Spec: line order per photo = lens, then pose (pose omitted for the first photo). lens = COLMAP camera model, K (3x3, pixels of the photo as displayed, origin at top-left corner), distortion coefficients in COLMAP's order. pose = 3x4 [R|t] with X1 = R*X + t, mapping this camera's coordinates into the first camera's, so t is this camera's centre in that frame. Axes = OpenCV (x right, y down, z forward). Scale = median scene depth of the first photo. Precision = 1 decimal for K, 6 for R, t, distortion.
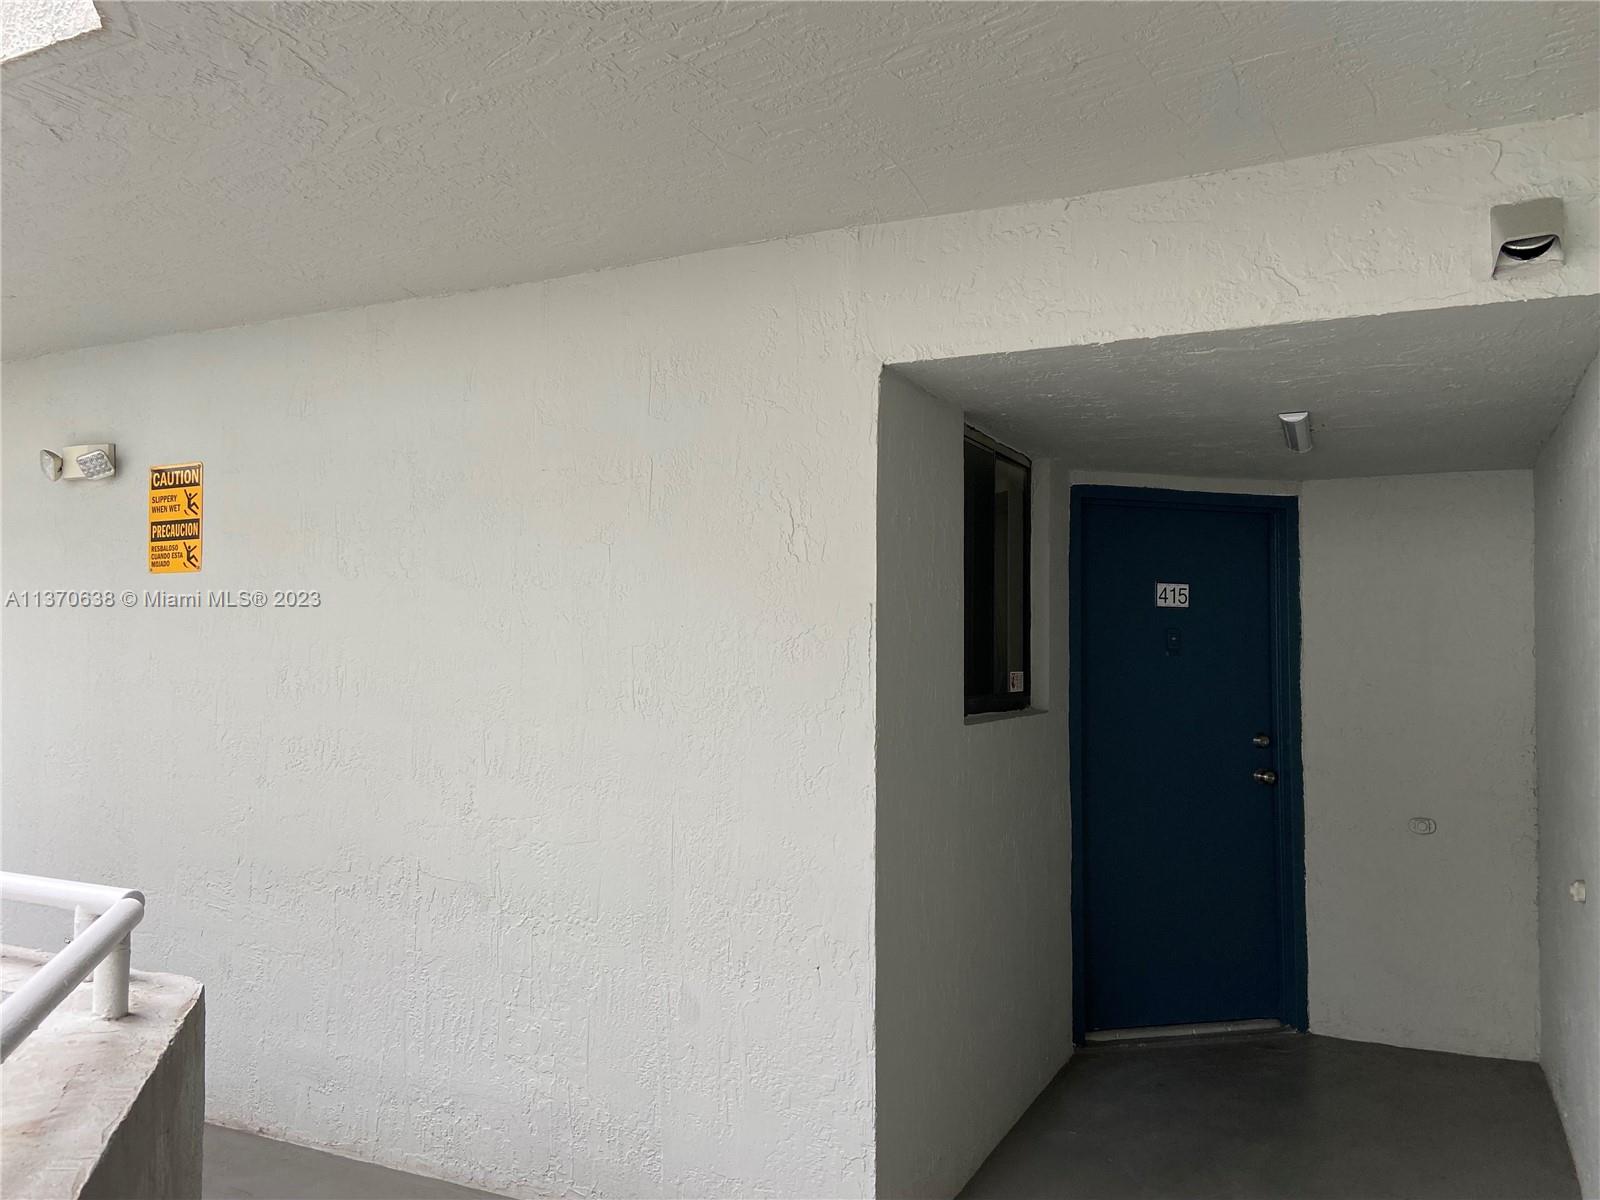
lens RADIAL K [[1208.7, 0, 804.1], [0, 1208.7, 597.1], [0, 0, 1]] dist [0.118136, -0.151302]
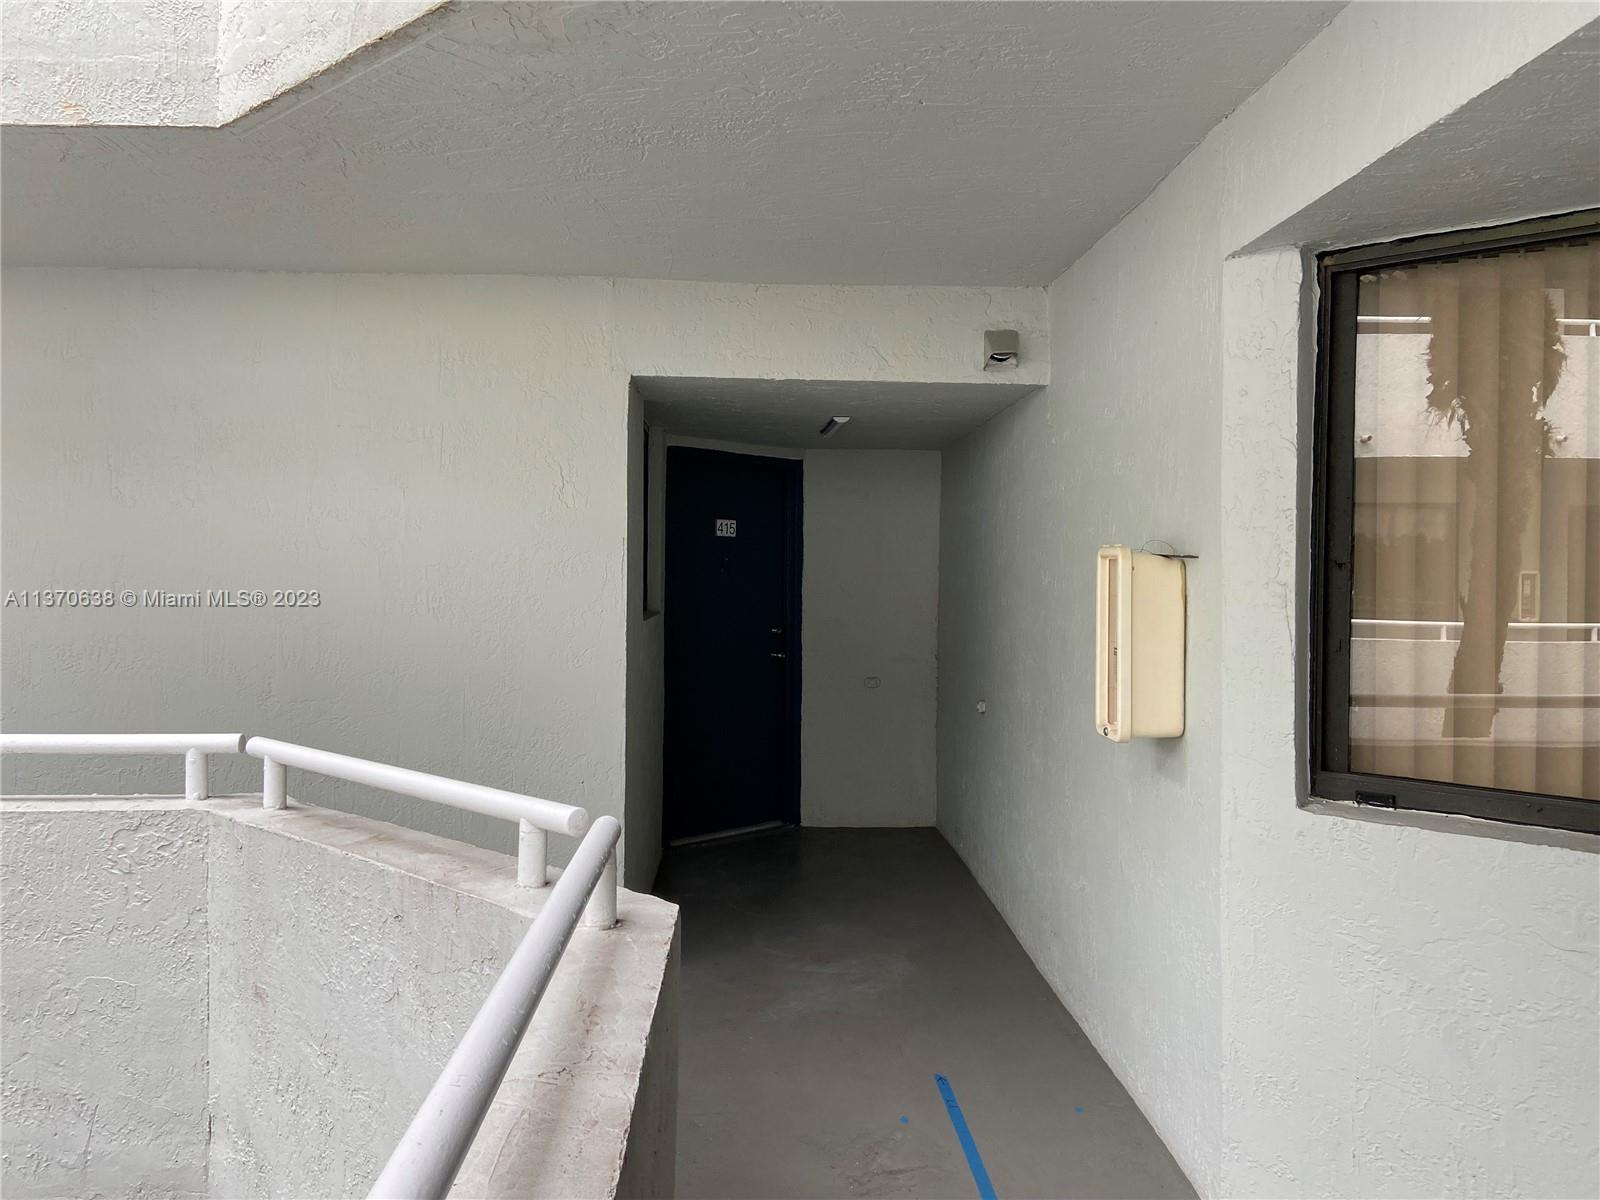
lens RADIAL K [[1208.7, 0, 789.9], [0, 1208.7, 602.2], [0, 0, 1]] dist [0.118136, -0.151302]
pose [[0.881512, -0.013650, 0.471965, -0.451431], [-0.021945, 0.997317, 0.069831, -0.023793], [-0.471652, -0.071914, 0.878847, -0.395316]]
